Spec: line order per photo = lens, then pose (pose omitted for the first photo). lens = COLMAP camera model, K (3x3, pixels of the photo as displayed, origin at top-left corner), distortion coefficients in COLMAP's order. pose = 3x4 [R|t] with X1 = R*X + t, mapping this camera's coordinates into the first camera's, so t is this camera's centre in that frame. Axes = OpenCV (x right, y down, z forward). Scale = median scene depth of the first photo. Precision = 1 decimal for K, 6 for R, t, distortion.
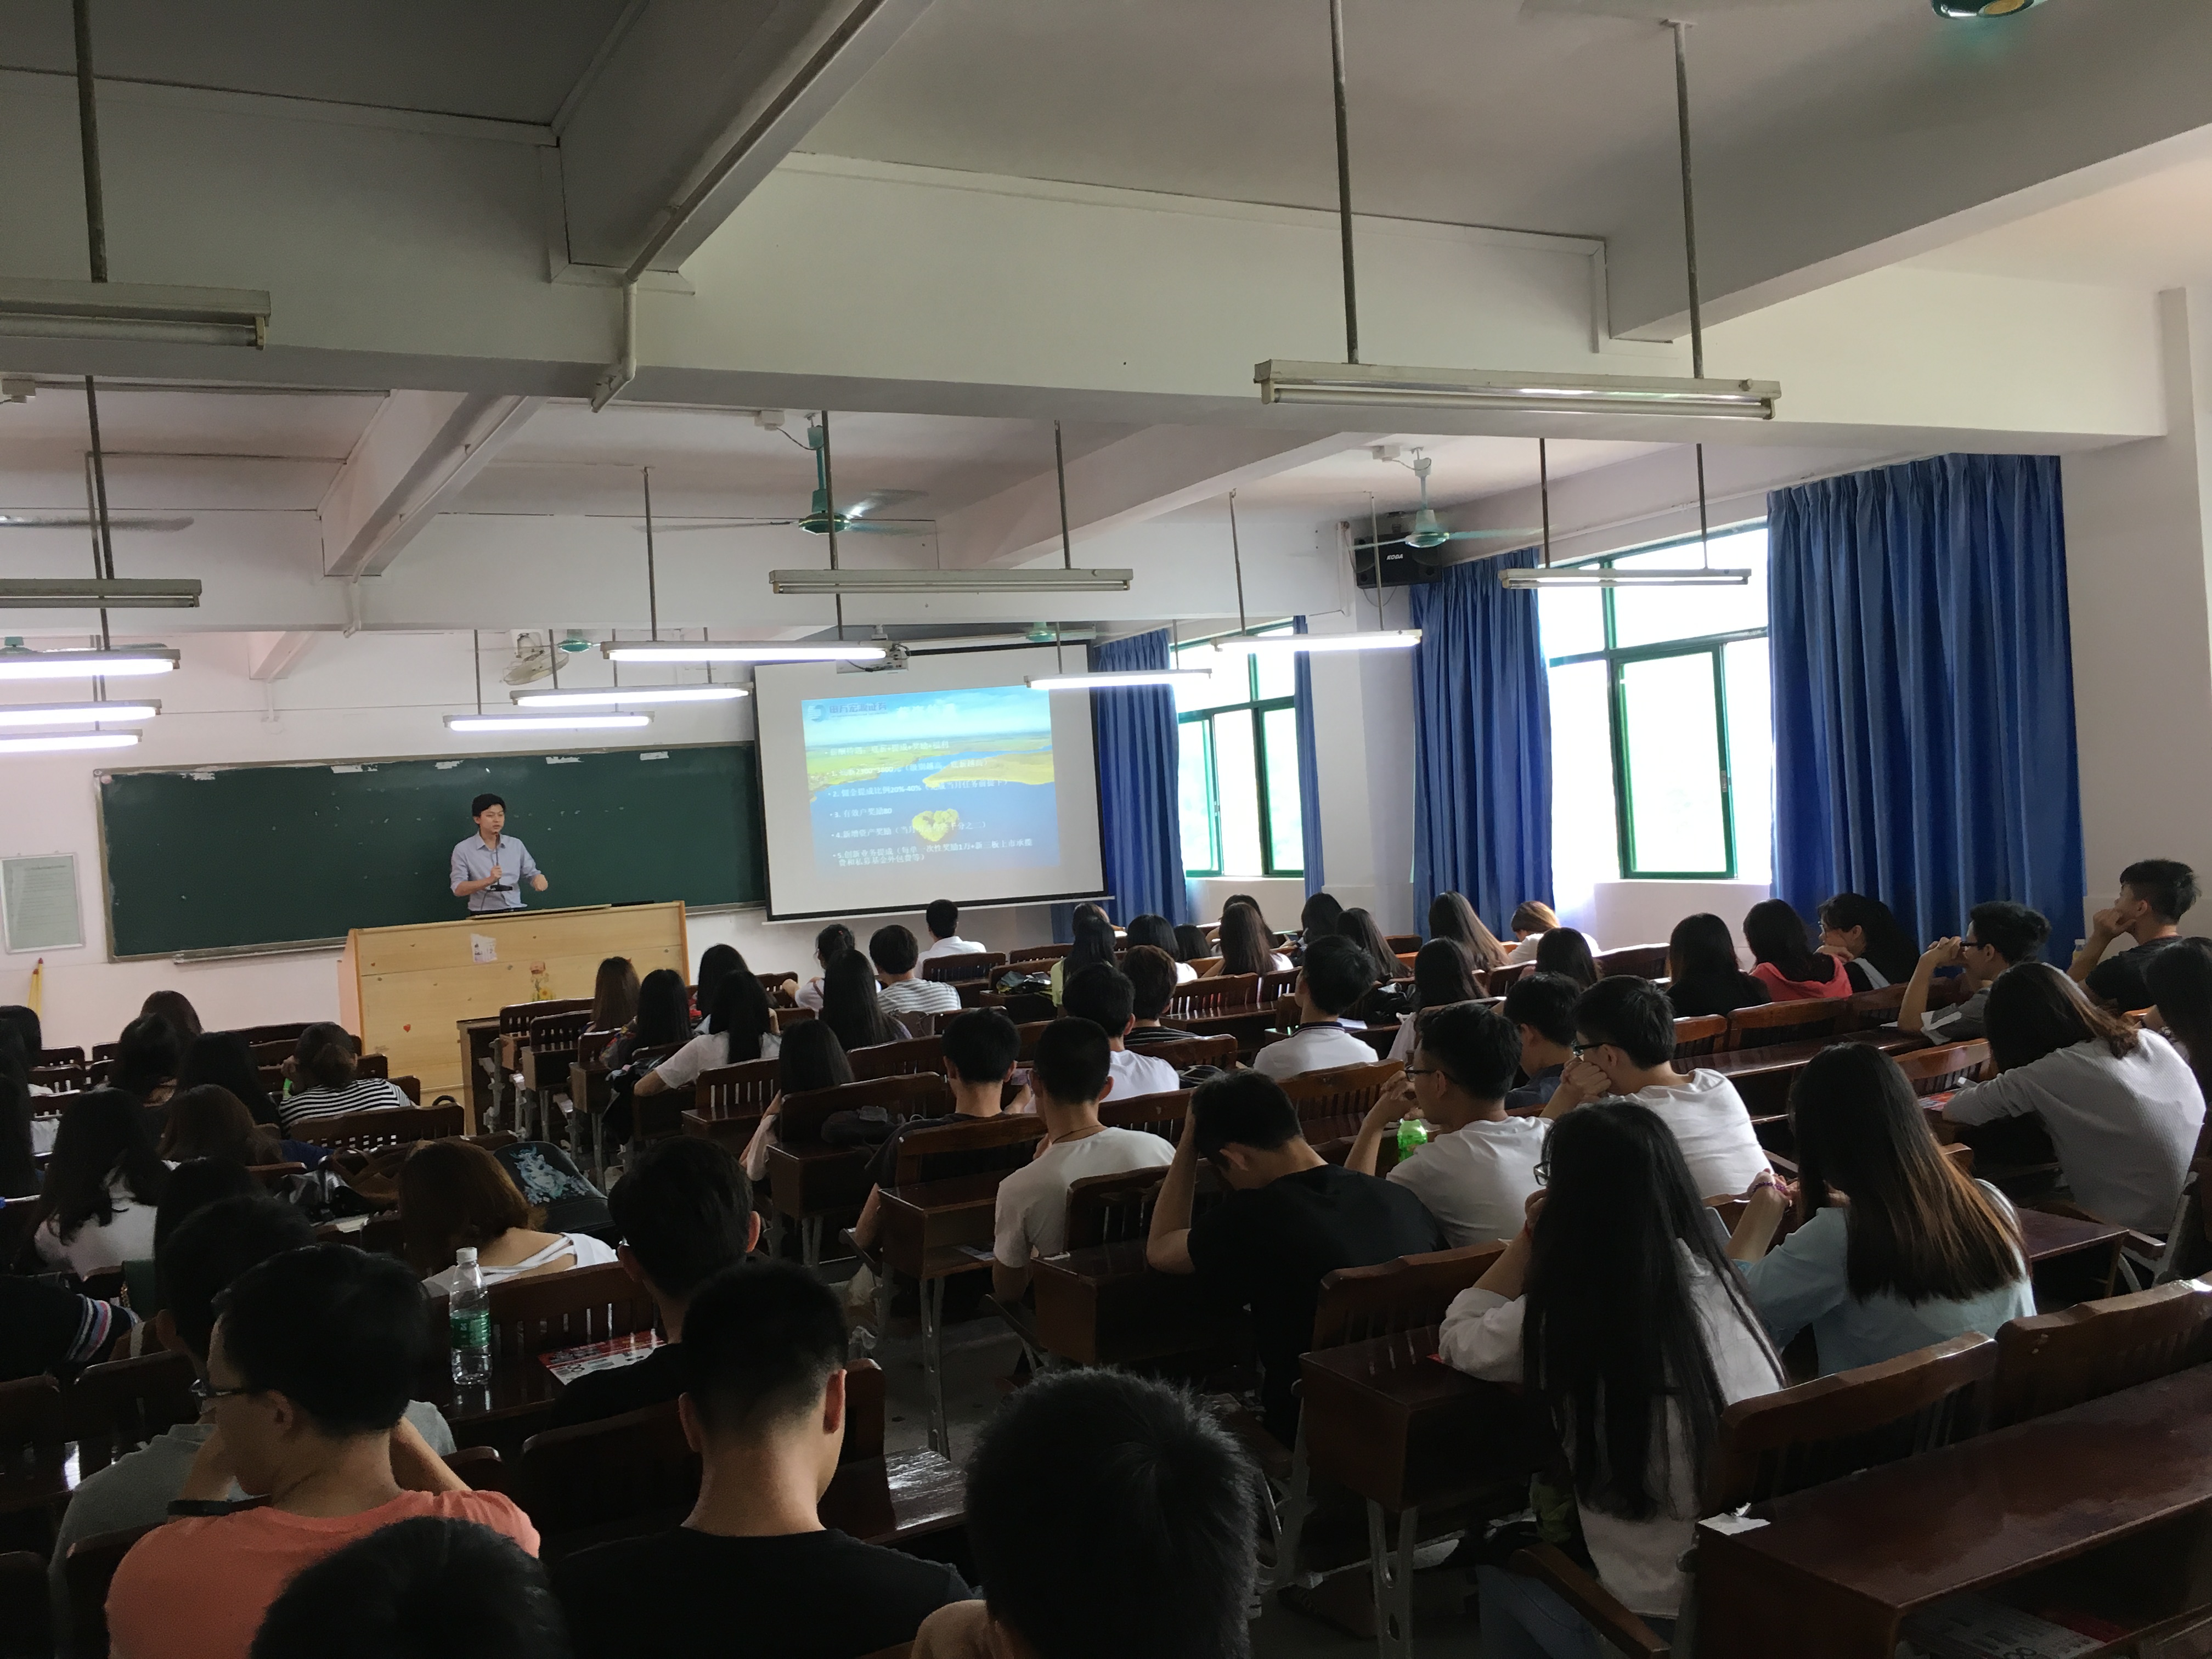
lens RADIAL K [[1877.9, 0, 1106.0], [0, 1877.9, 829.5], [0, 0, 1]] dist [0.044188, -0.007608]
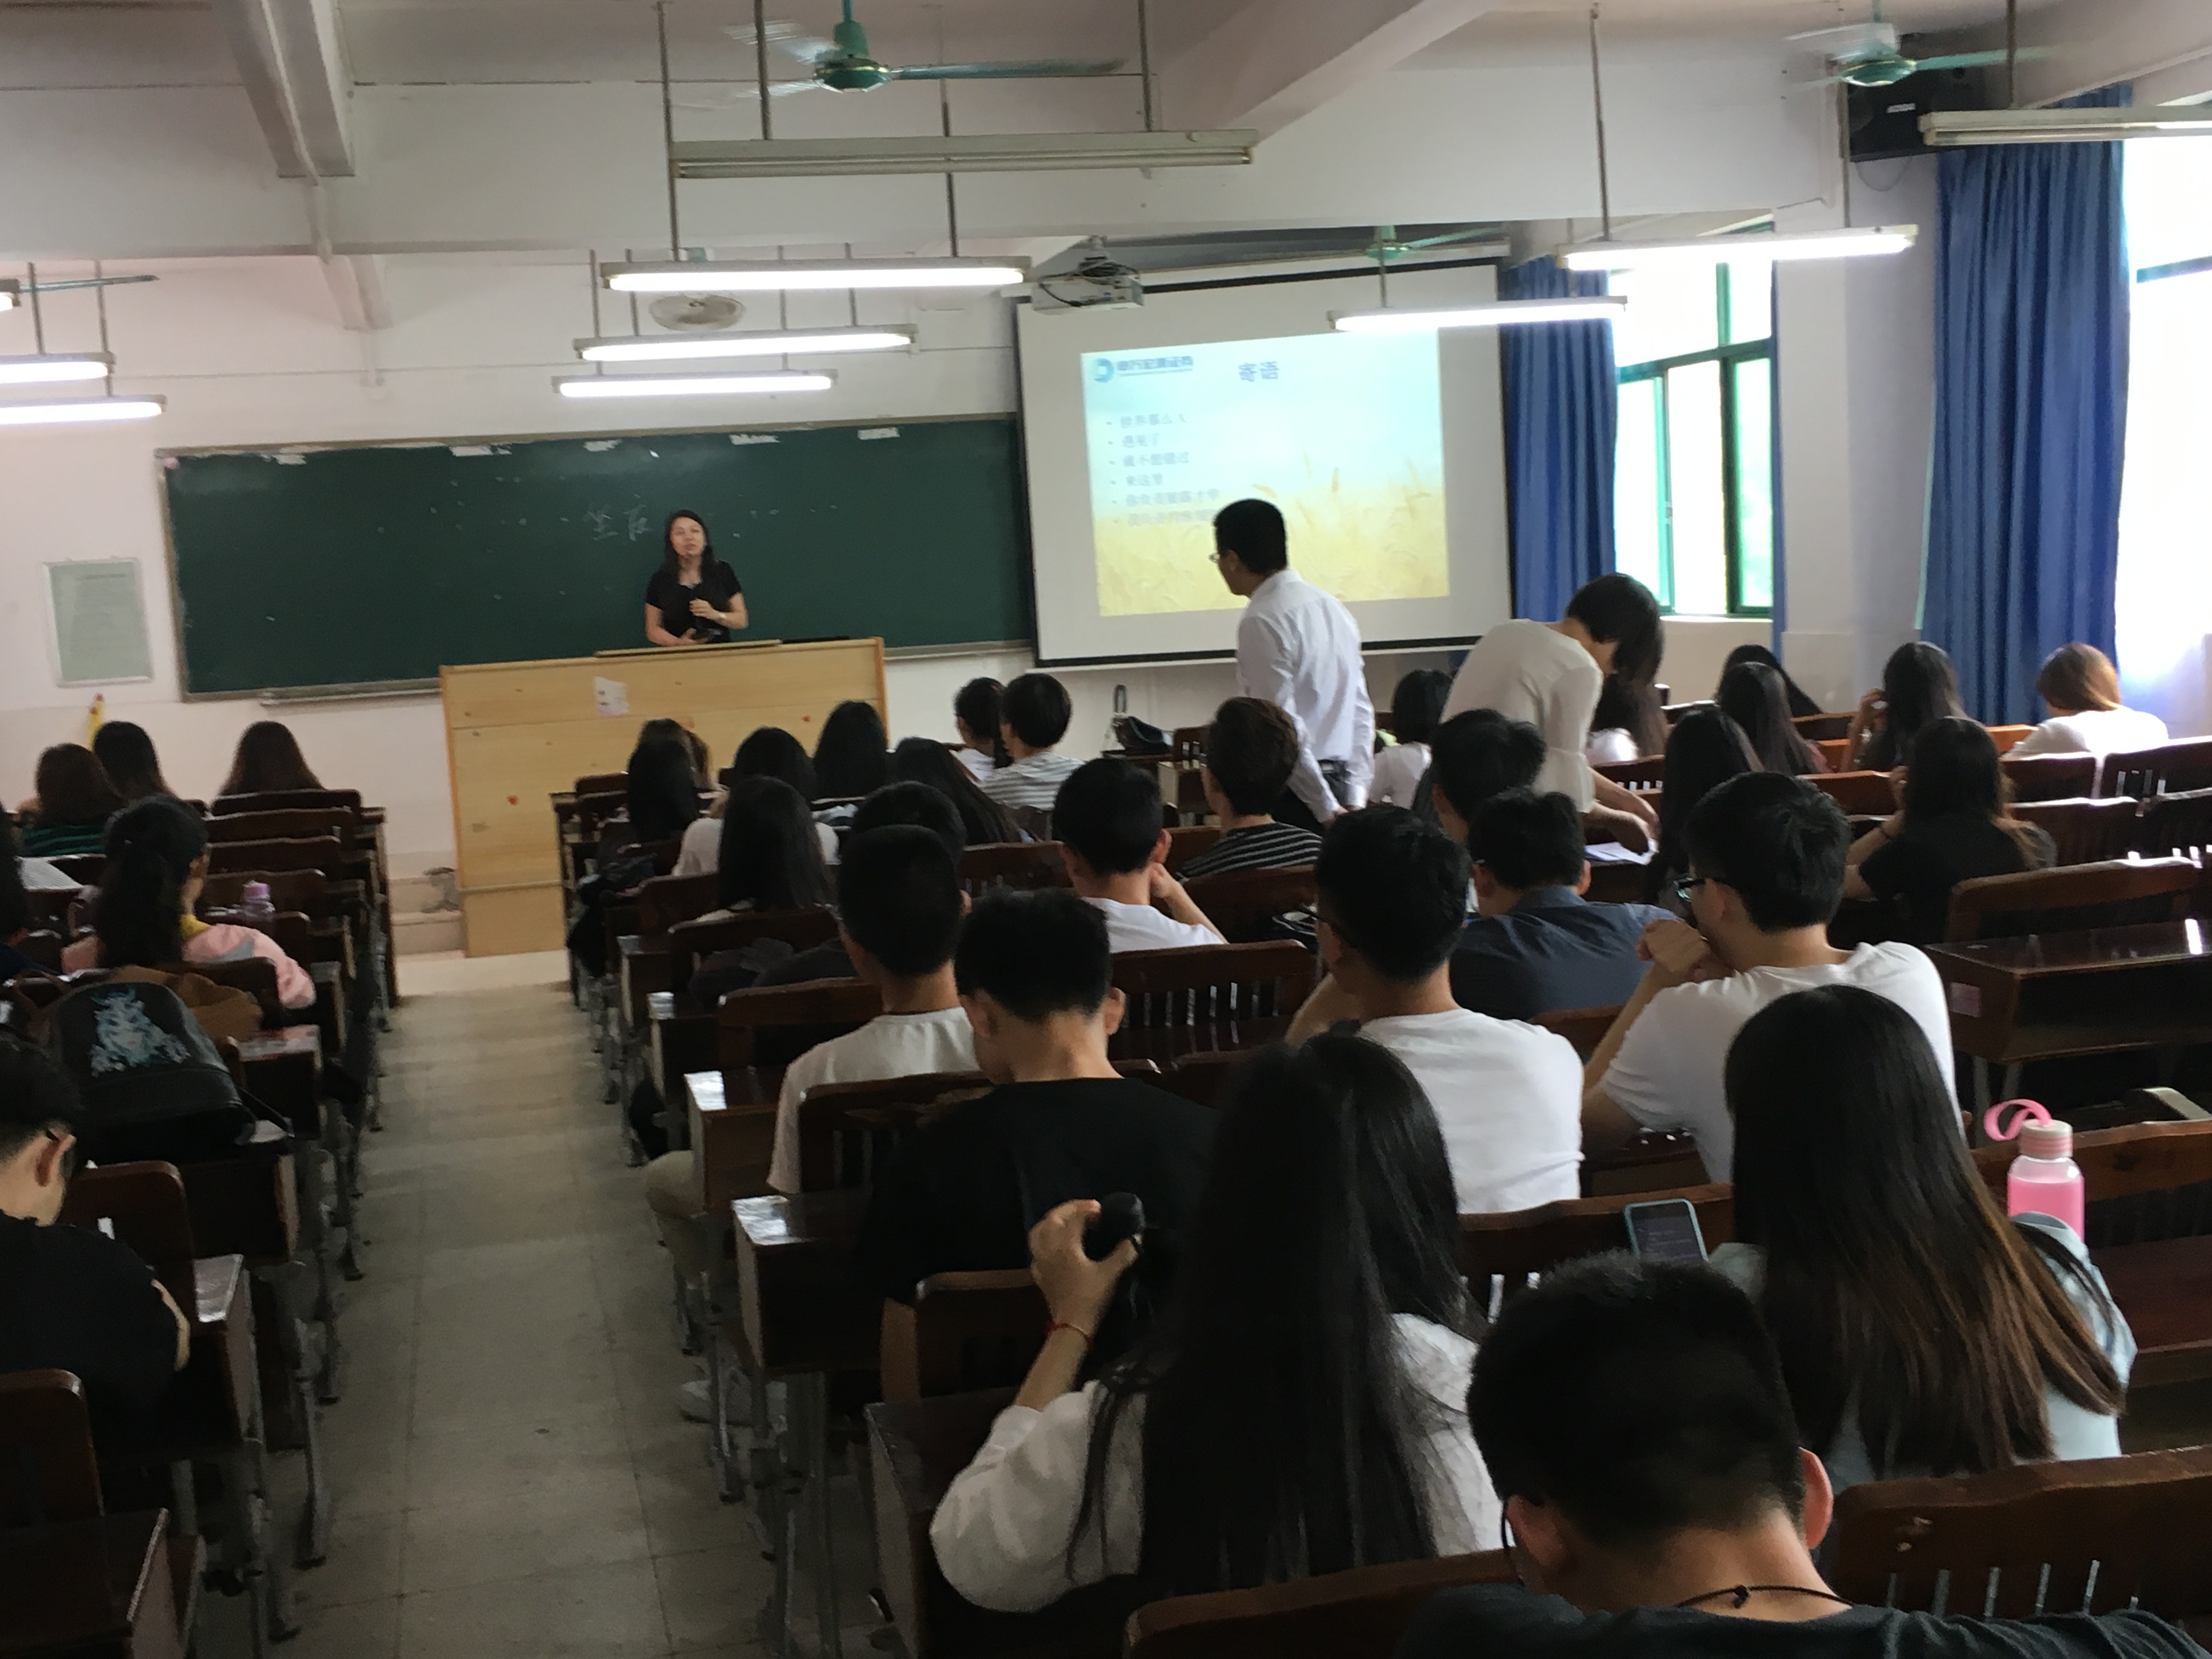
lens RADIAL K [[2590.9, 0, 1106.0], [0, 2590.9, 829.5], [0, 0, 1]] dist [0.039175, 0.051129]
pose [[0.970799, 0.035991, -0.237178, 0.094826], [-0.009642, 0.993737, 0.111330, -0.000086], [0.239699, -0.105792, 0.965066, 0.059087]]
